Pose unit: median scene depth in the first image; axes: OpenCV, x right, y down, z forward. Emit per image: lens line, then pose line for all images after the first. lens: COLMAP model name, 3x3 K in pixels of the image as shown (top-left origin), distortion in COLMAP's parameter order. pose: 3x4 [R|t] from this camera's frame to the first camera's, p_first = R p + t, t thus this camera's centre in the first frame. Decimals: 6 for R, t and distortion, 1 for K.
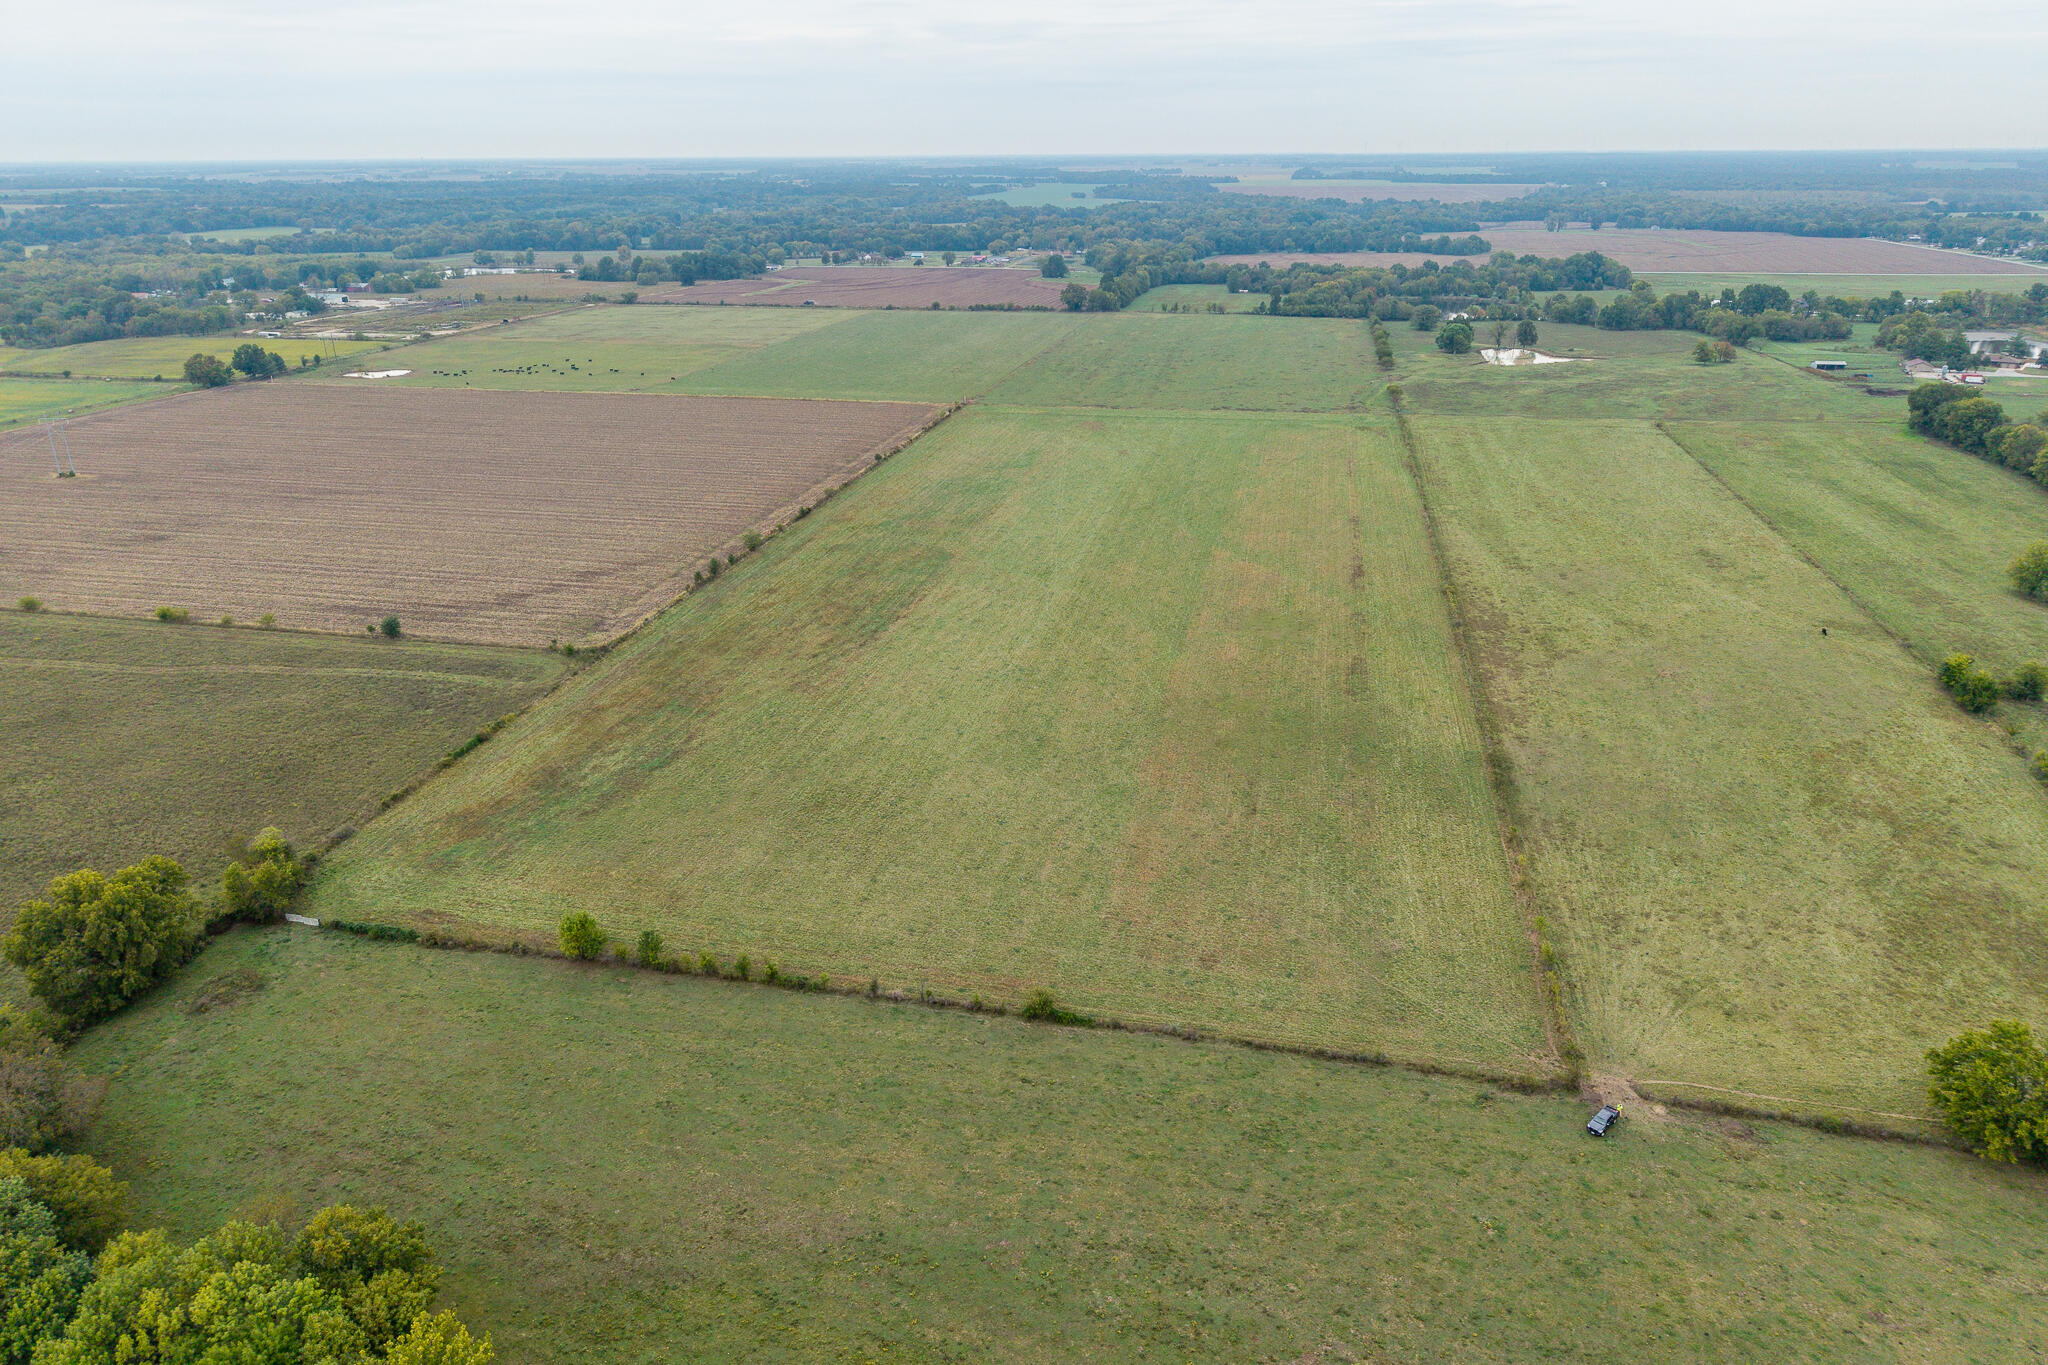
lens RADIAL K [[1367.9, 0, 1026.9], [0, 1367.9, 689.5], [0, 0, 1]] dist [0.030372, -0.036308]
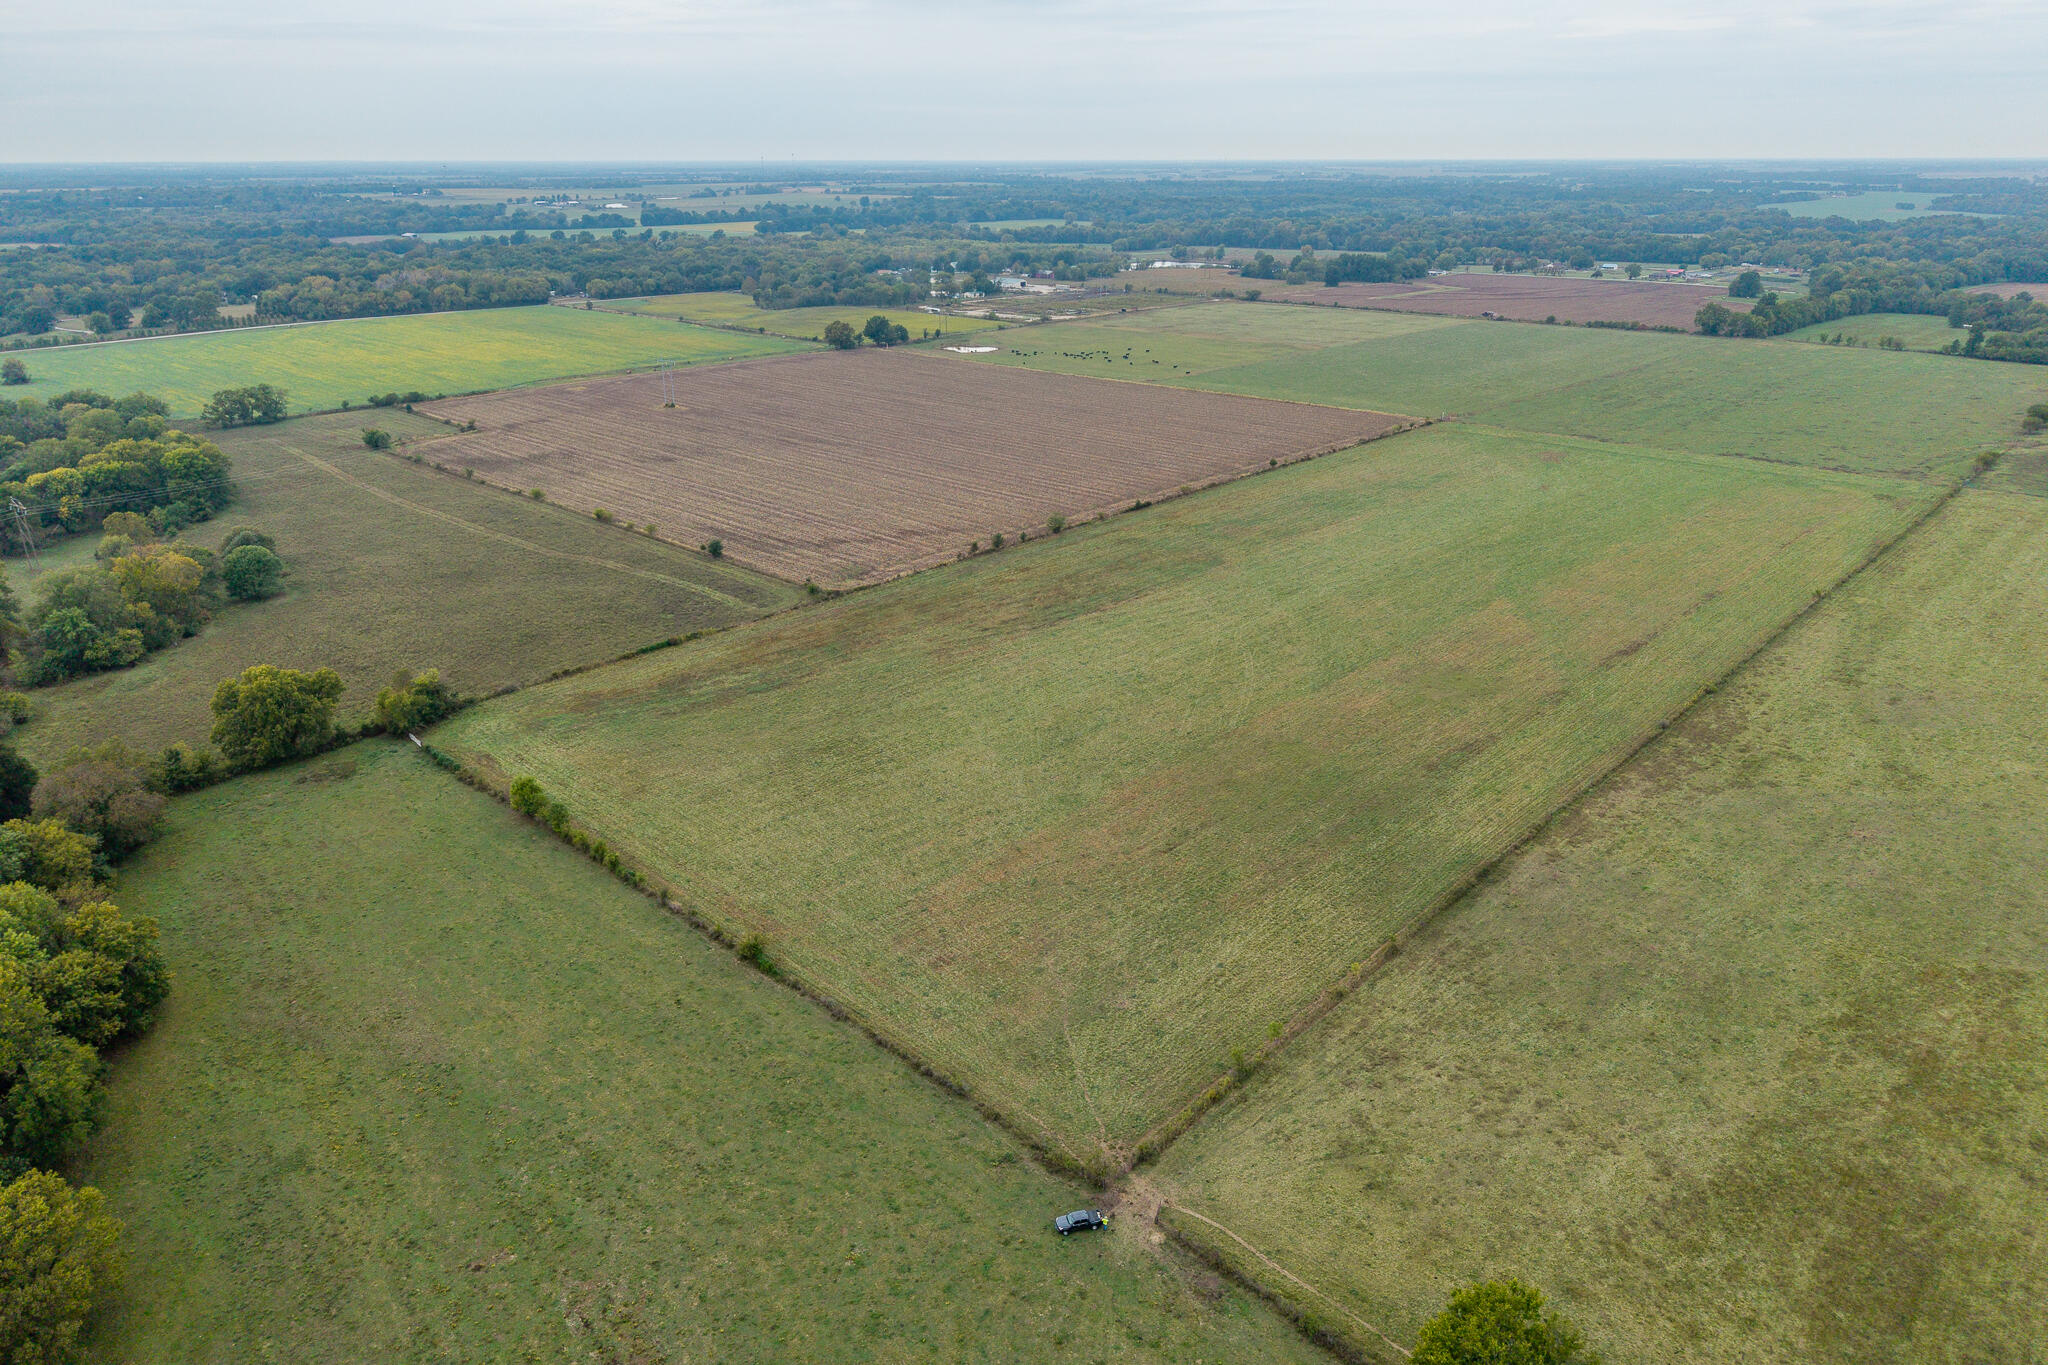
lens RADIAL K [[1367.9, 0, 1026.9], [0, 1367.9, 689.5], [0, 0, 1]] dist [0.030372, -0.036308]
pose [[0.857194, 0.191452, -0.478085, 0.370150], [-0.191873, 0.980220, 0.048511, -0.034711], [0.477916, 0.050149, 0.876973, 0.079712]]
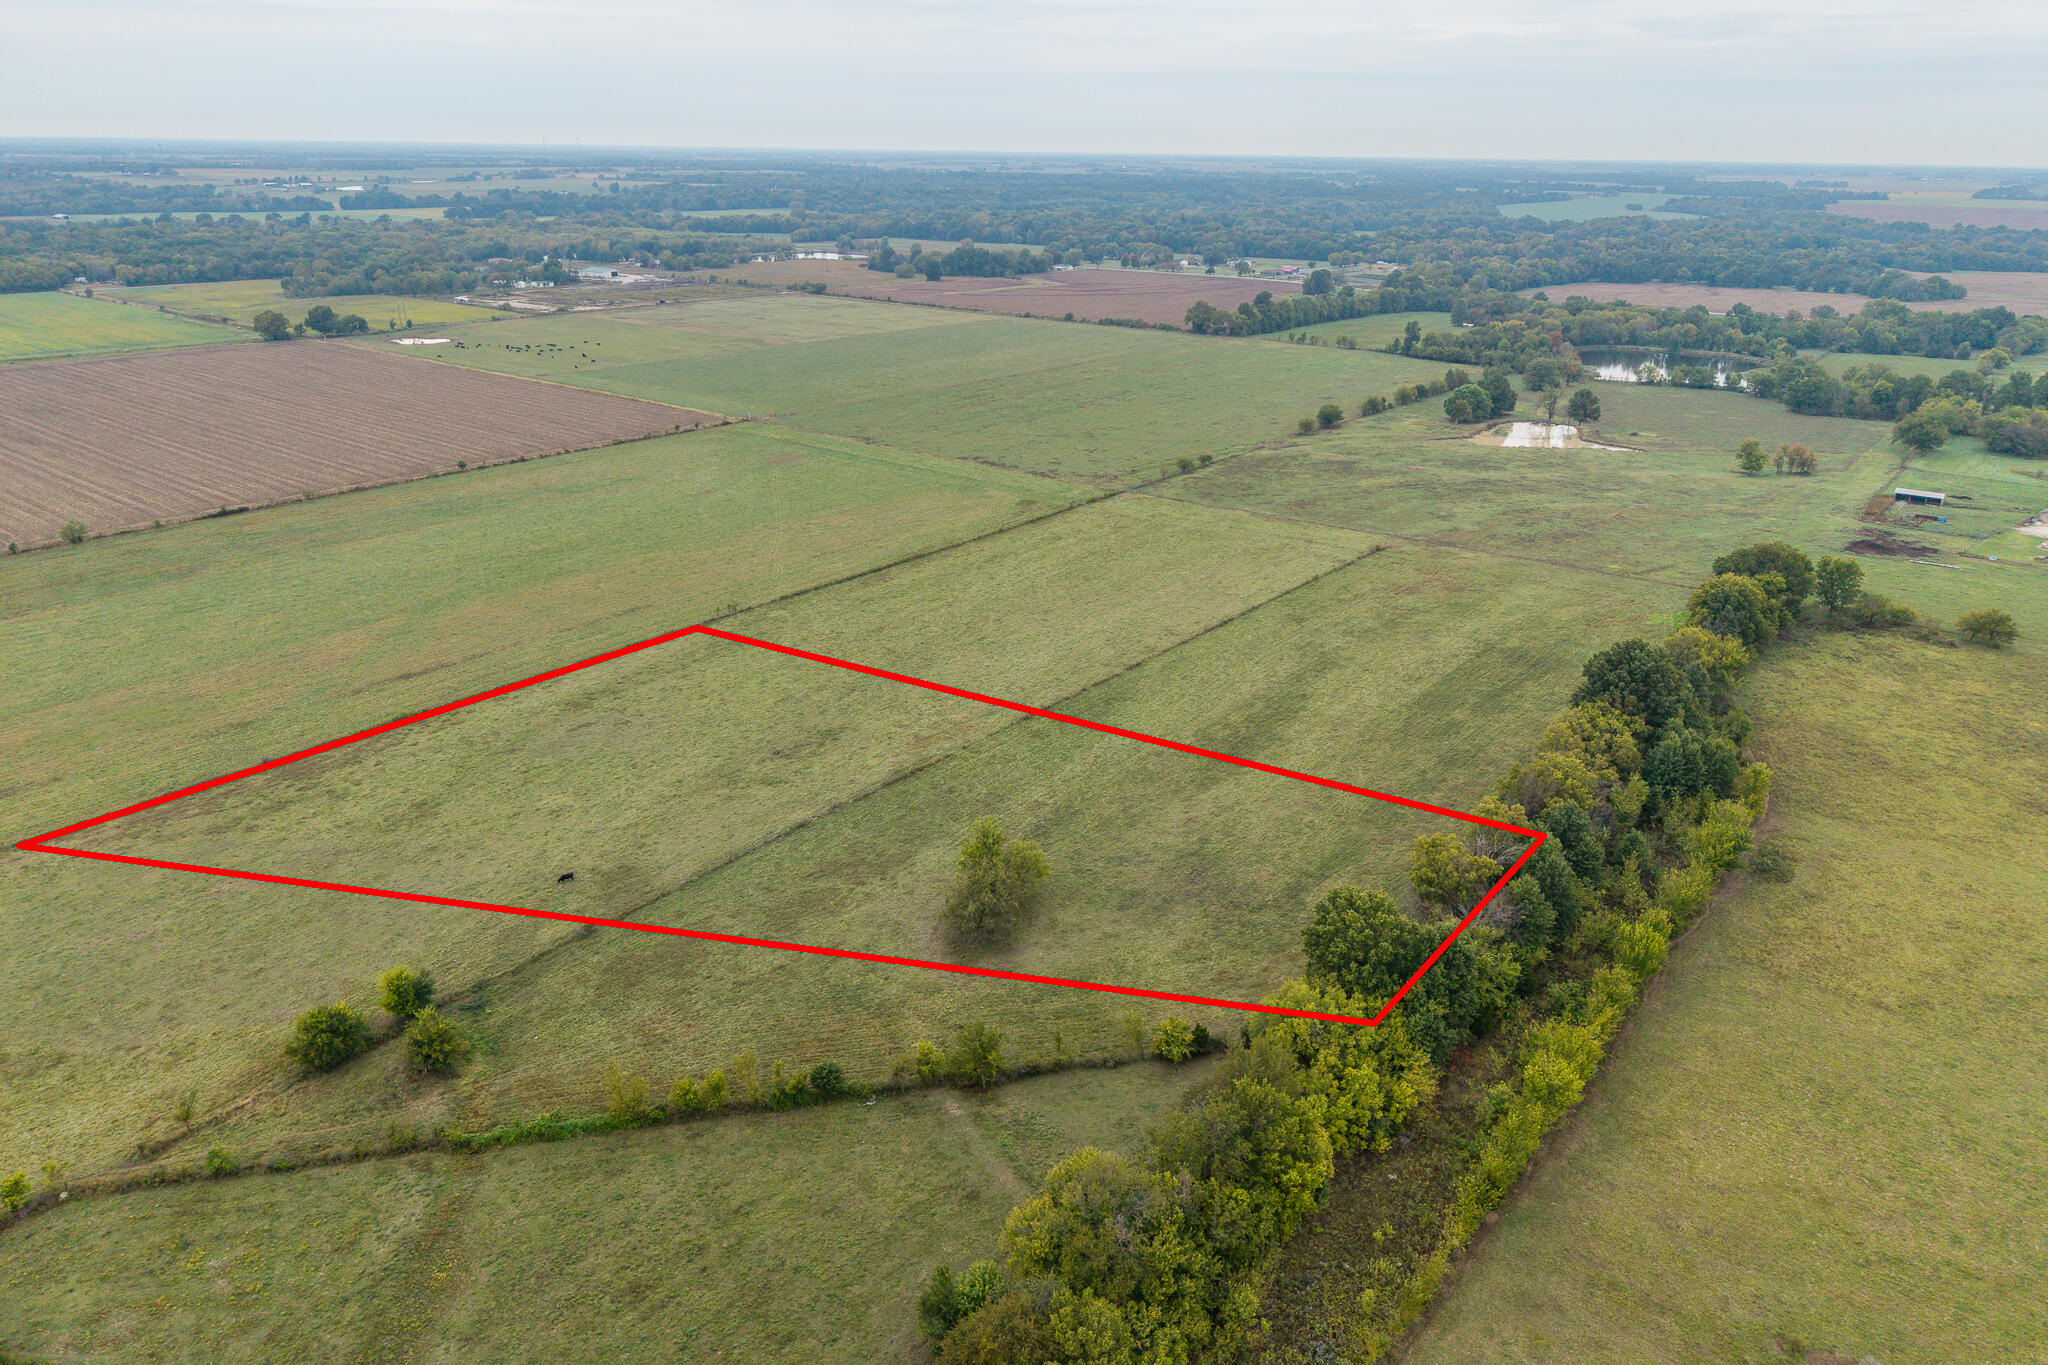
lens RADIAL K [[1367.9, 0, 1026.9], [0, 1367.9, 689.5], [0, 0, 1]] dist [0.030372, -0.036308]
pose [[0.899083, 0.178964, -0.399526, 0.976324], [-0.178826, 0.983148, 0.037966, -0.188416], [0.399588, 0.037311, 0.915935, 0.453974]]
